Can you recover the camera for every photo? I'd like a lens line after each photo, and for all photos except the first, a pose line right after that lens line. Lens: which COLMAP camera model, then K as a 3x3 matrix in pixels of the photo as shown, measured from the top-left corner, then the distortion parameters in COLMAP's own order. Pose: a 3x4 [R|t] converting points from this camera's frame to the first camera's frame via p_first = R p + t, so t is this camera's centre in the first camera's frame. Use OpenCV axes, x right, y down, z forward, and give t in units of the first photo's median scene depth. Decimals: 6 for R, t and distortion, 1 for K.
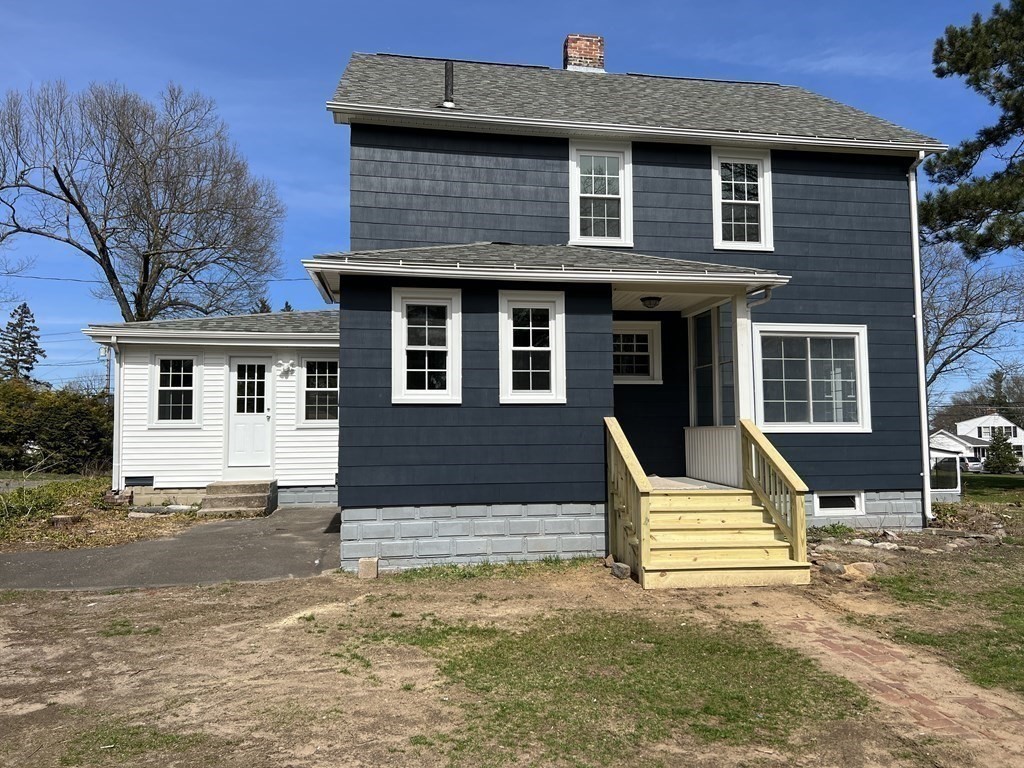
lens RADIAL K [[766.5, 0, 517.7], [0, 766.5, 389.0], [0, 0, 1]] dist [0.062361, -0.076459]
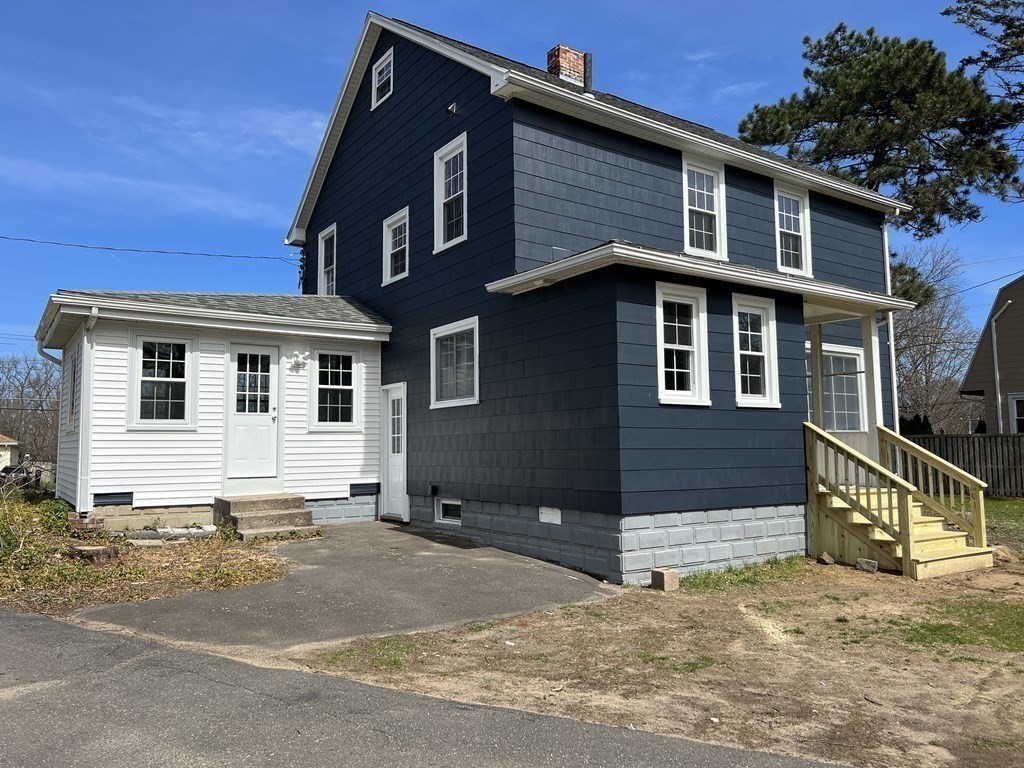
lens RADIAL K [[766.5, 0, 513.5], [0, 766.5, 380.0], [0, 0, 1]] dist [0.062361, -0.076459]
pose [[0.905050, 0.038603, 0.423550, -0.562805], [-0.027030, 0.999080, -0.033299, 0.020302], [-0.424446, 0.018688, 0.905260, 0.170253]]
